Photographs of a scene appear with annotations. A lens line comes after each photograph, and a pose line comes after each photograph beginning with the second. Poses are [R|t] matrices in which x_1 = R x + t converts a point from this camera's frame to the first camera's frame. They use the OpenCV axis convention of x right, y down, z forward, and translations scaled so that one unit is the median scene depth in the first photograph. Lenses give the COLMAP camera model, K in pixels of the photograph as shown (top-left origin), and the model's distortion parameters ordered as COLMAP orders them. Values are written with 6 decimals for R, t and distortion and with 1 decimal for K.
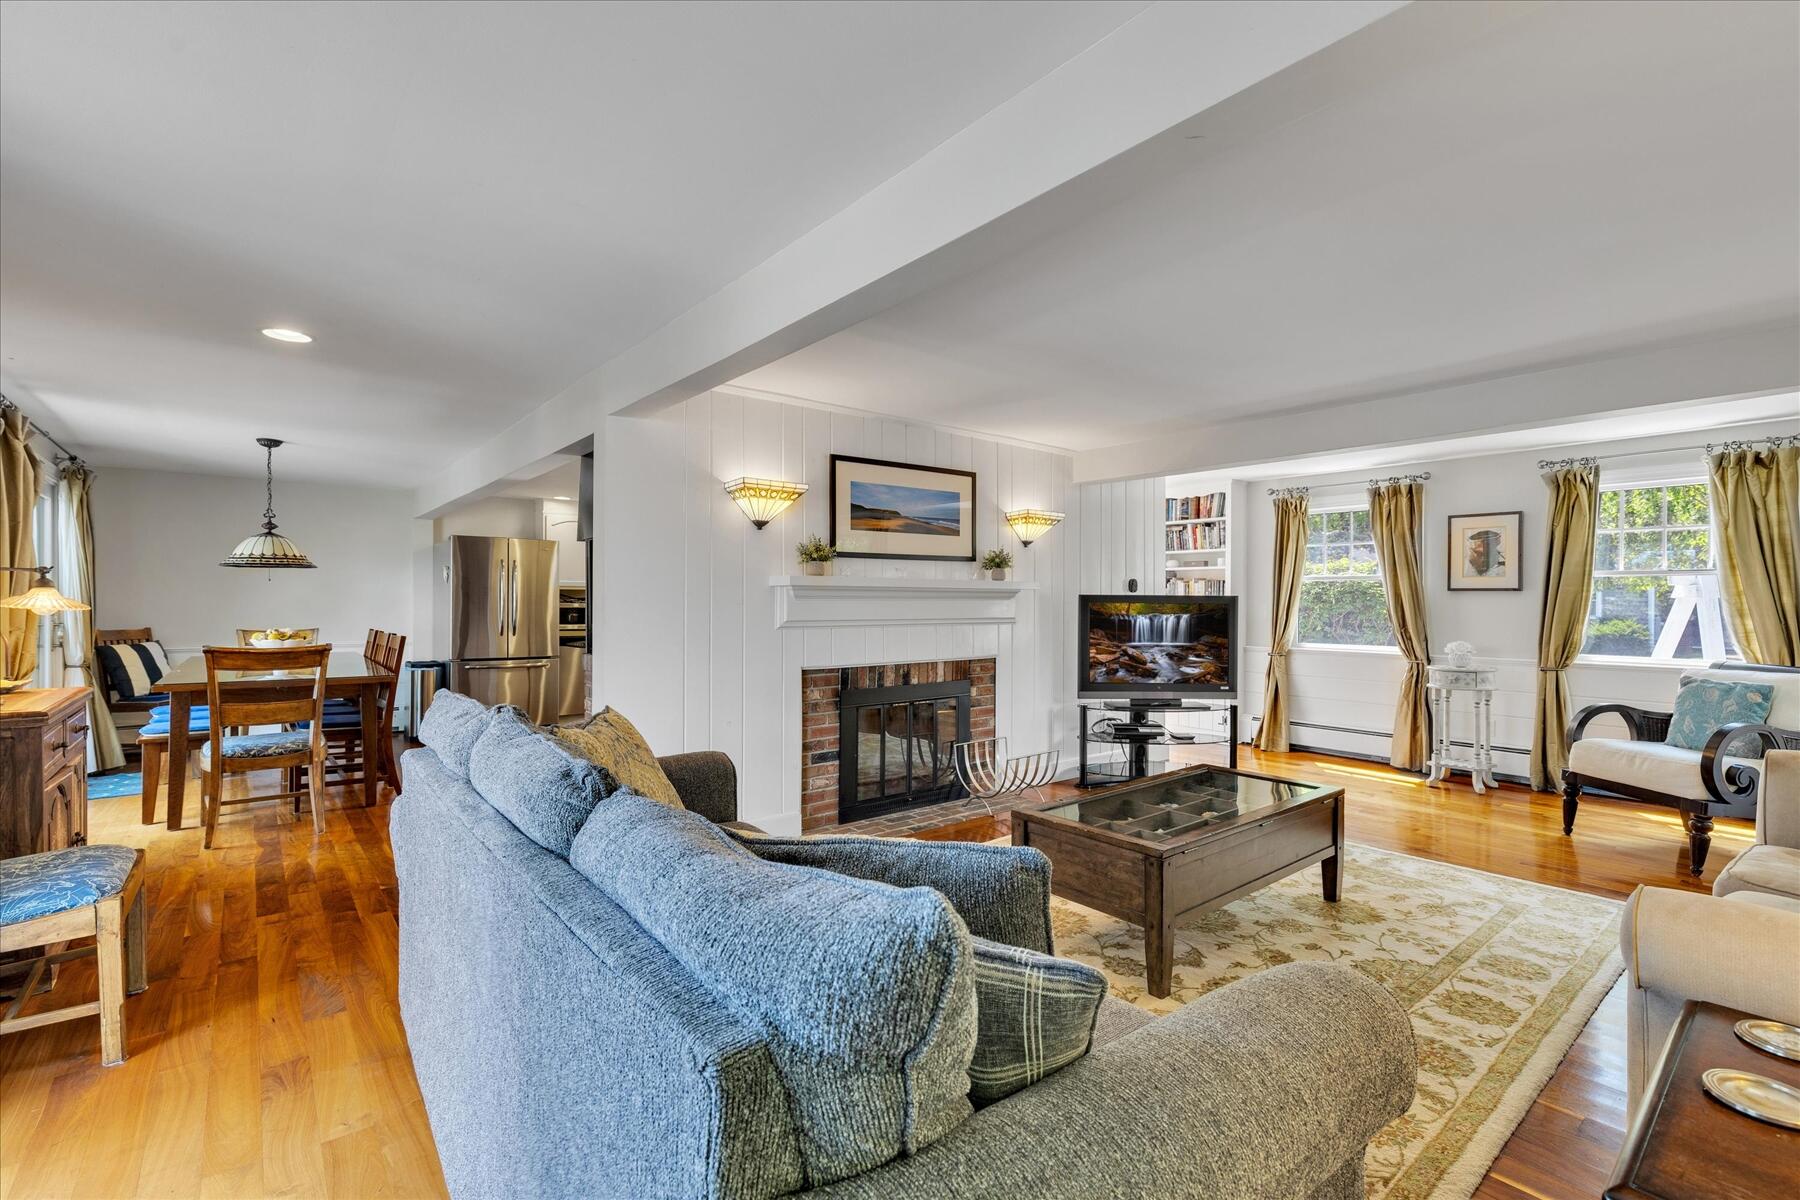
lens RADIAL K [[806.7, 0, 890.6], [0, 806.7, 603.9], [0, 0, 1]] dist [0.003939, -0.001484]
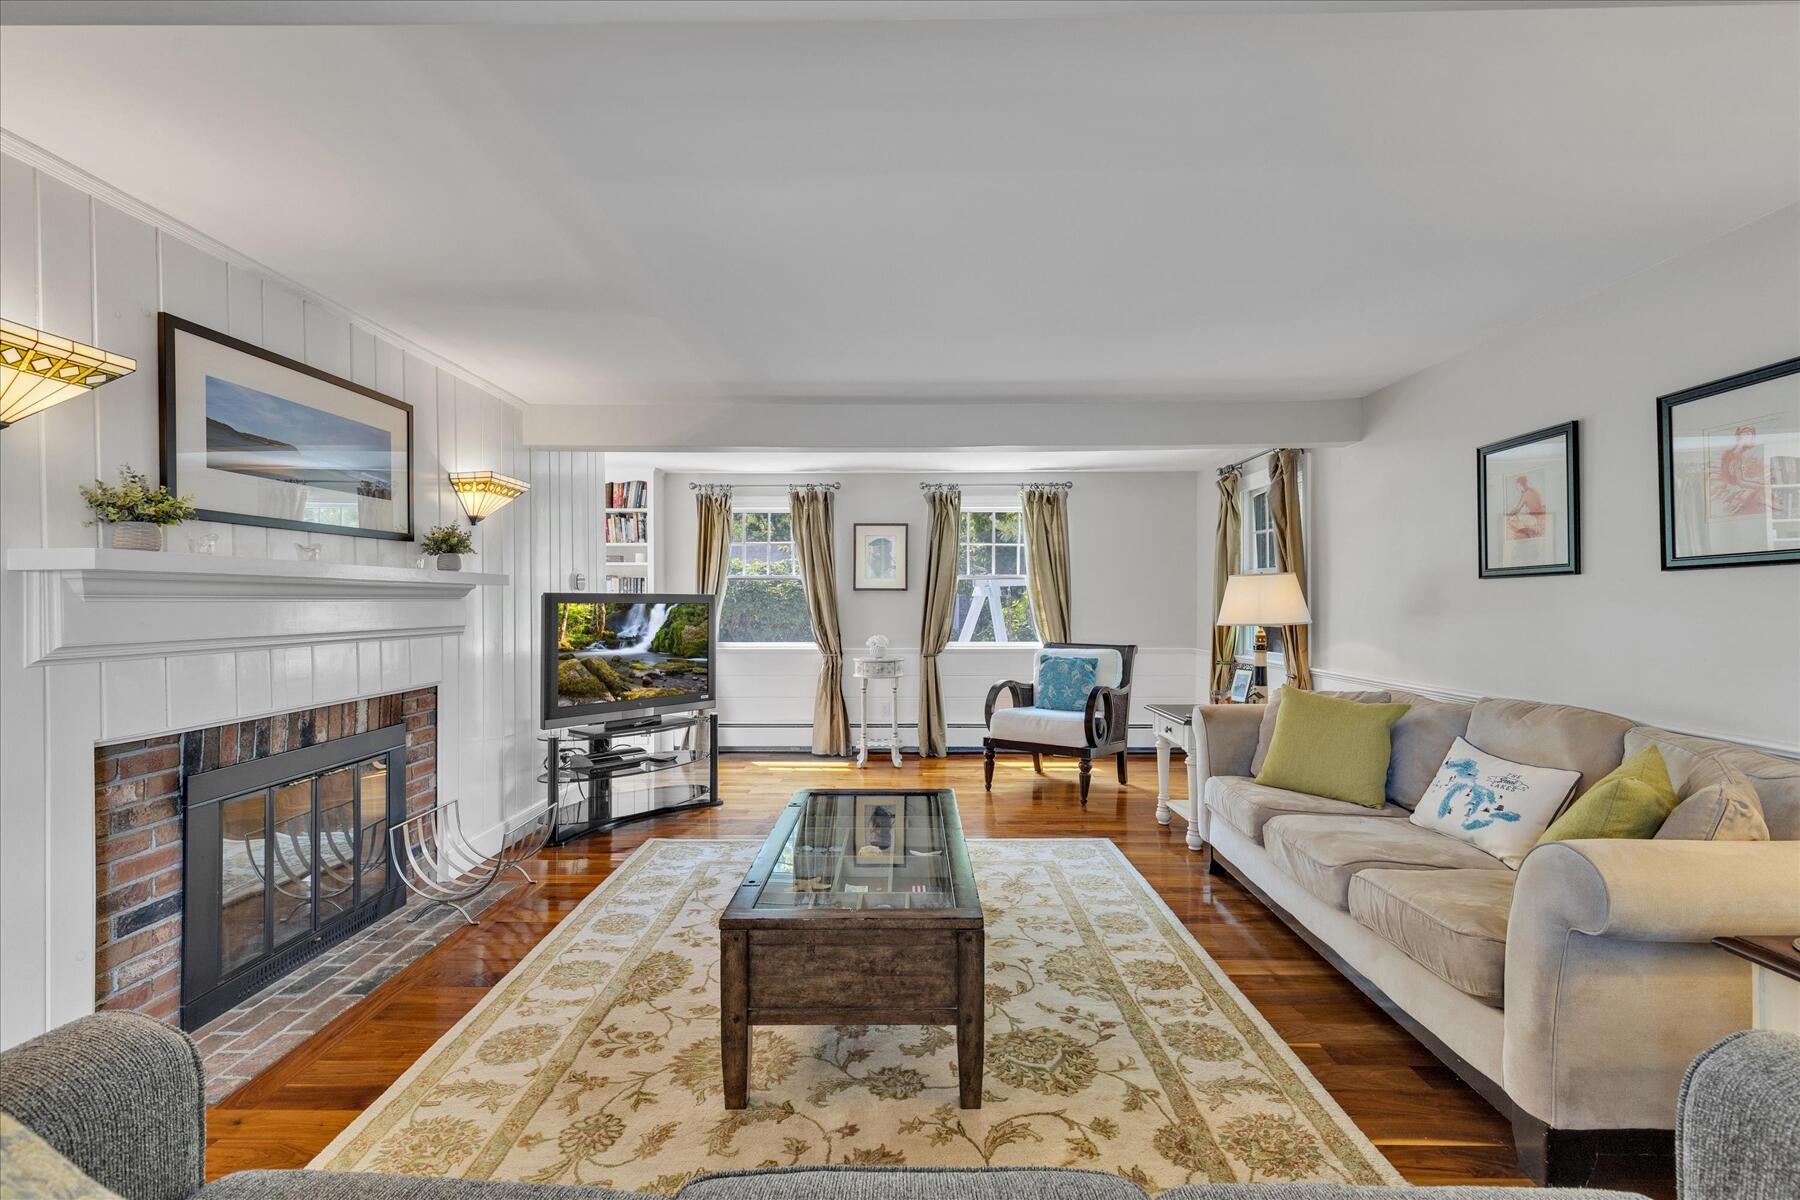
lens RADIAL K [[806.7, 0, 904.7], [0, 806.7, 604.4], [0, 0, 1]] dist [0.003939, -0.001484]
pose [[0.626290, -0.008188, 0.779547, -0.177586], [0.007521, 0.999962, 0.004461, -0.001647], [-0.779554, 0.003069, 0.626327, 0.317423]]
